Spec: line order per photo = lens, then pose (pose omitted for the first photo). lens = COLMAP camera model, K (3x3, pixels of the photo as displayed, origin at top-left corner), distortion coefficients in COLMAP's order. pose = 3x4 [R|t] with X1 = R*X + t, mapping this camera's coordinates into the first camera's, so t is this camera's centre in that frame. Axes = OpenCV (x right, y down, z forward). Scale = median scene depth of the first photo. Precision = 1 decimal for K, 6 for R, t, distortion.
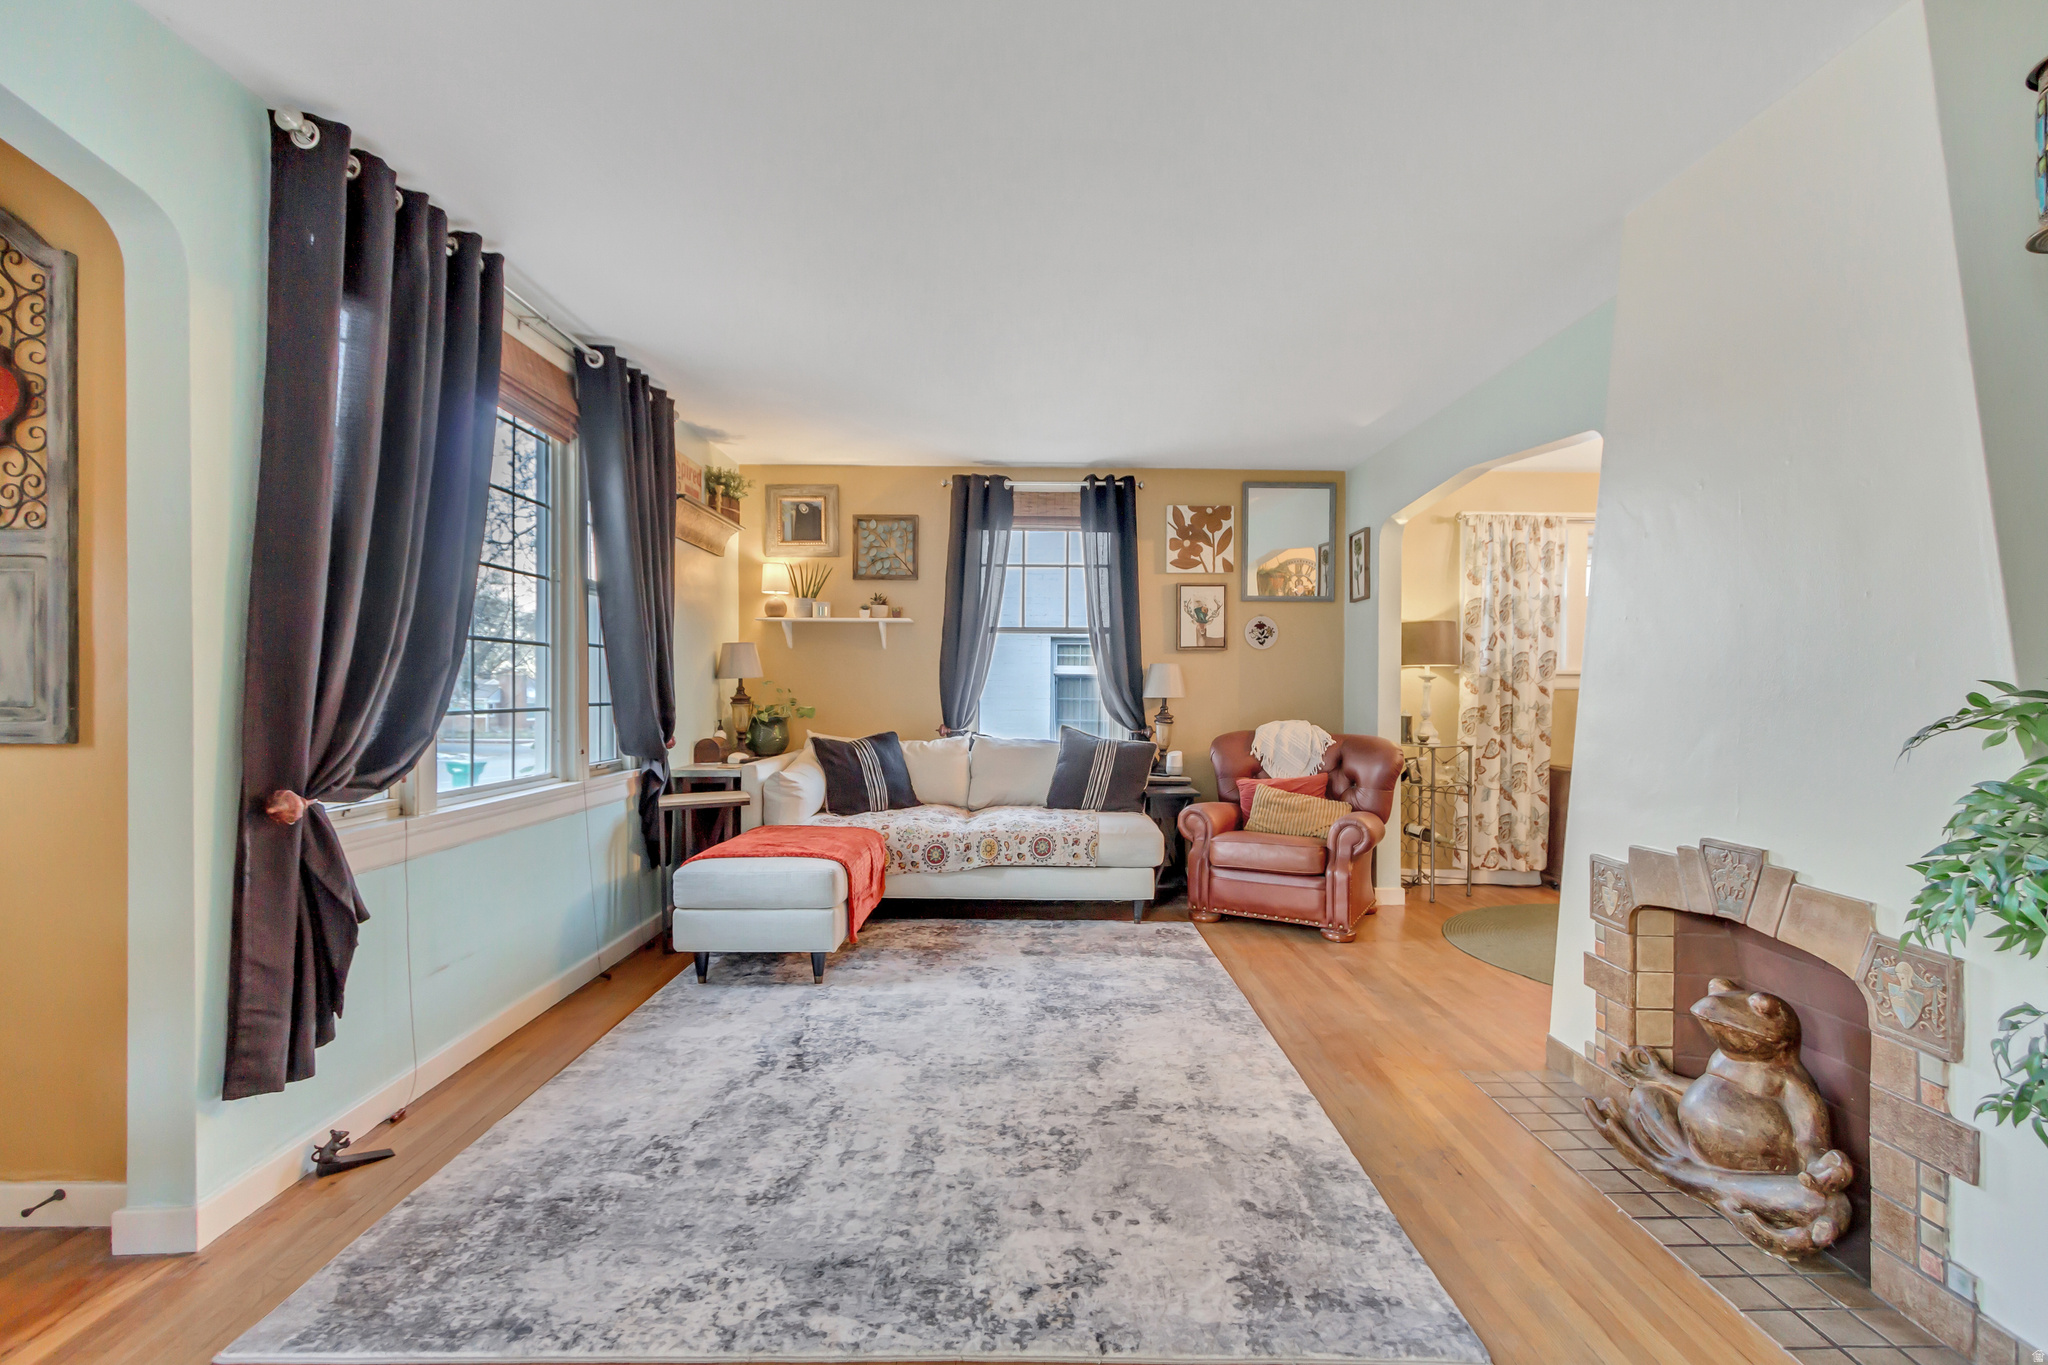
lens RADIAL K [[956.4, 0, 1032.6], [0, 956.4, 688.5], [0, 0, 1]] dist [0.002573, -0.000813]
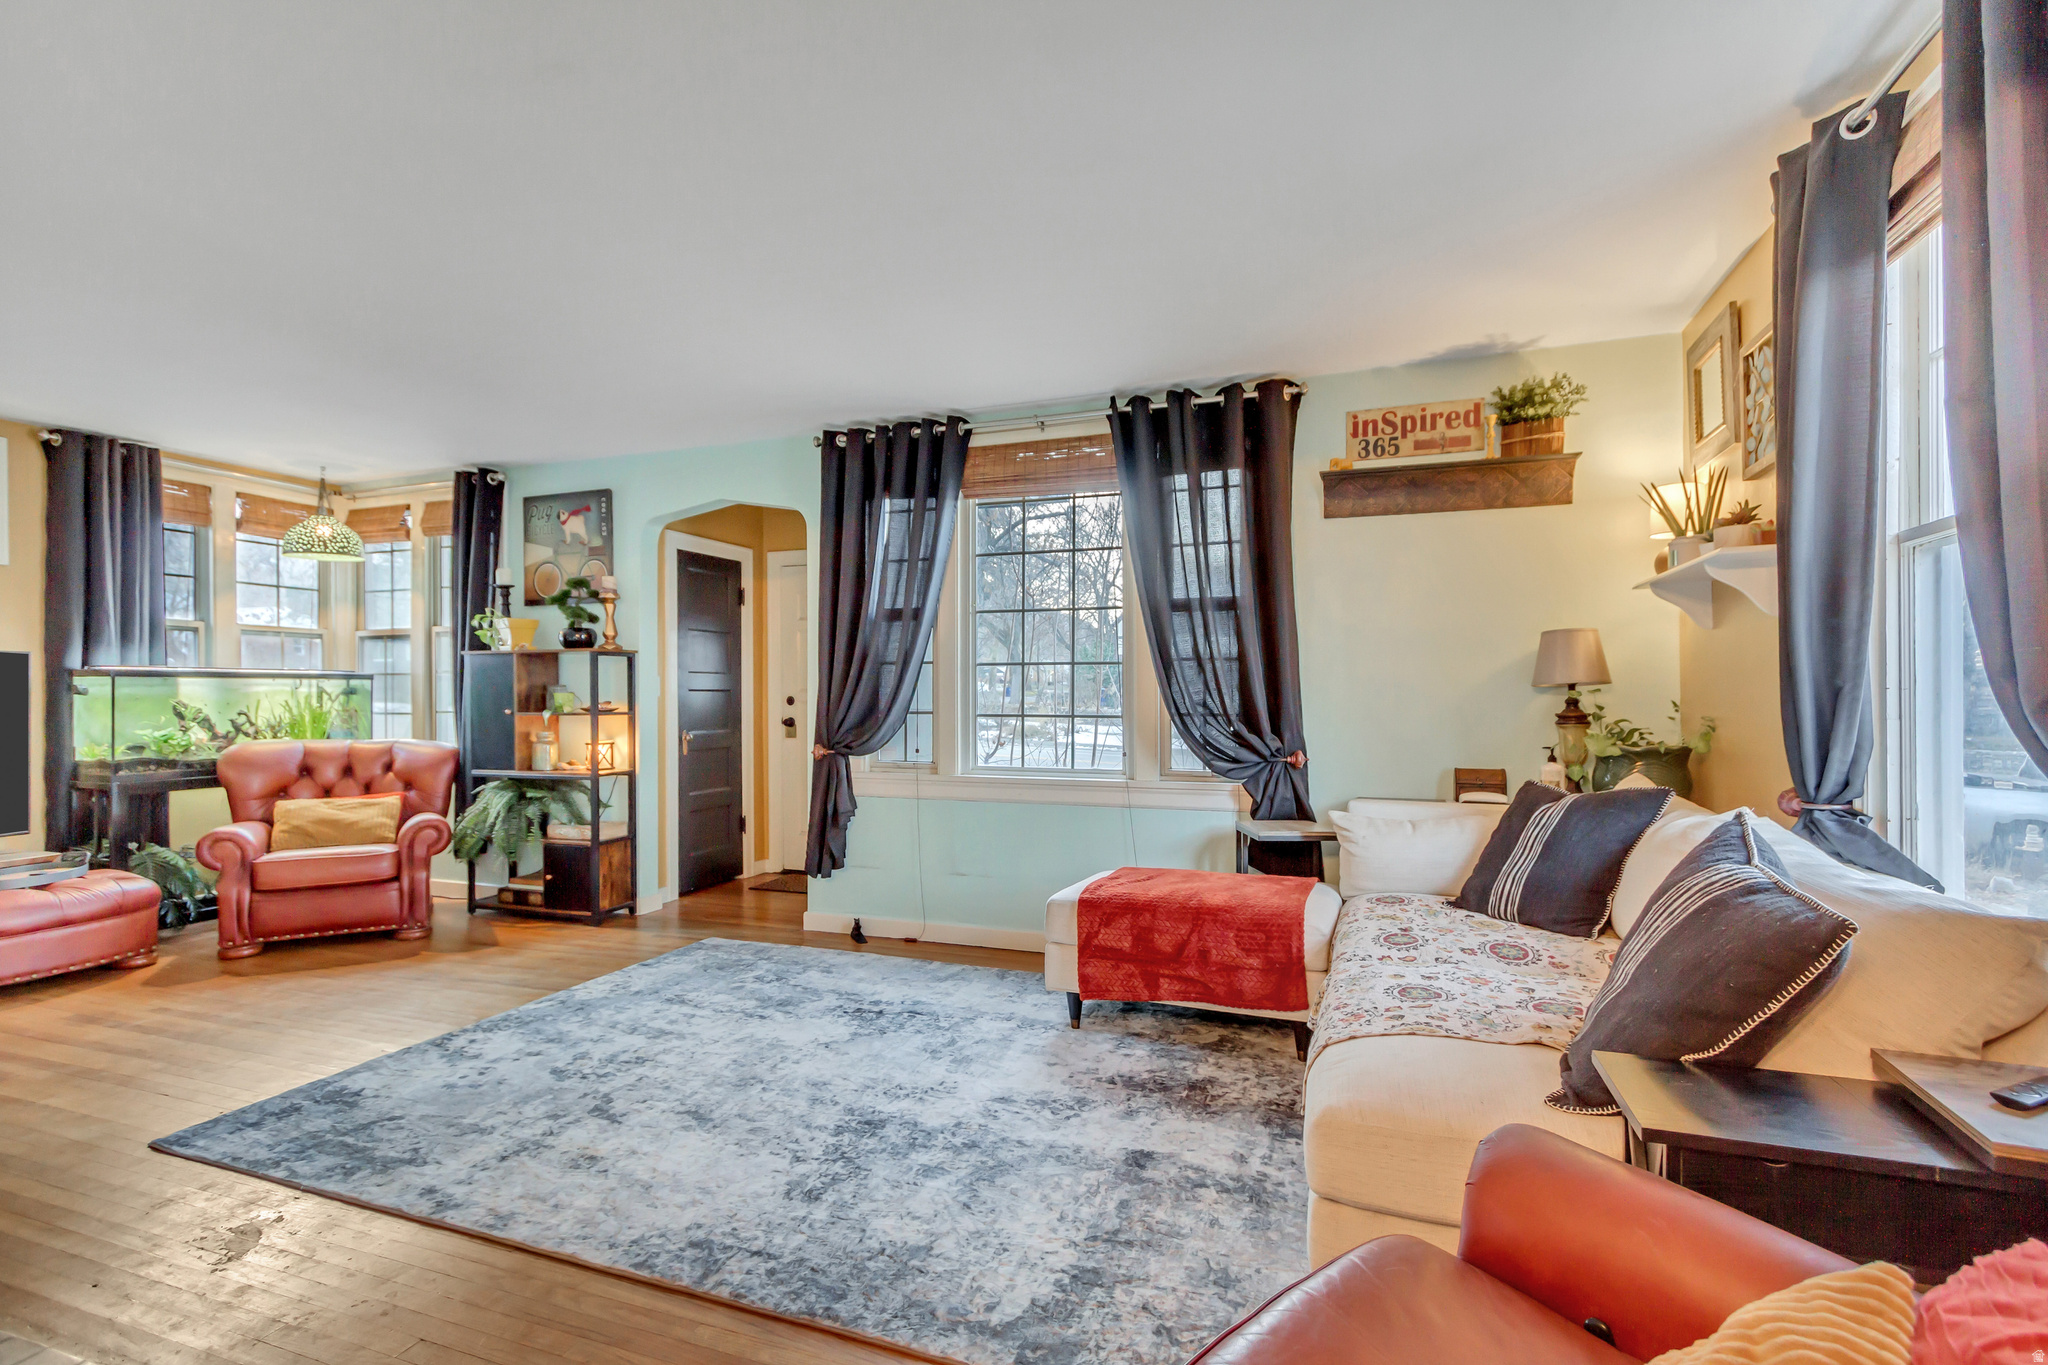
lens RADIAL K [[956.4, 0, 1039.8], [0, 956.4, 686.4], [0, 0, 1]] dist [0.002573, -0.000813]
pose [[-0.355609, -0.010244, -0.934579, 0.901271], [-0.002103, 0.999946, -0.010160, -0.004578], [0.934633, -0.001647, -0.355611, 1.834215]]
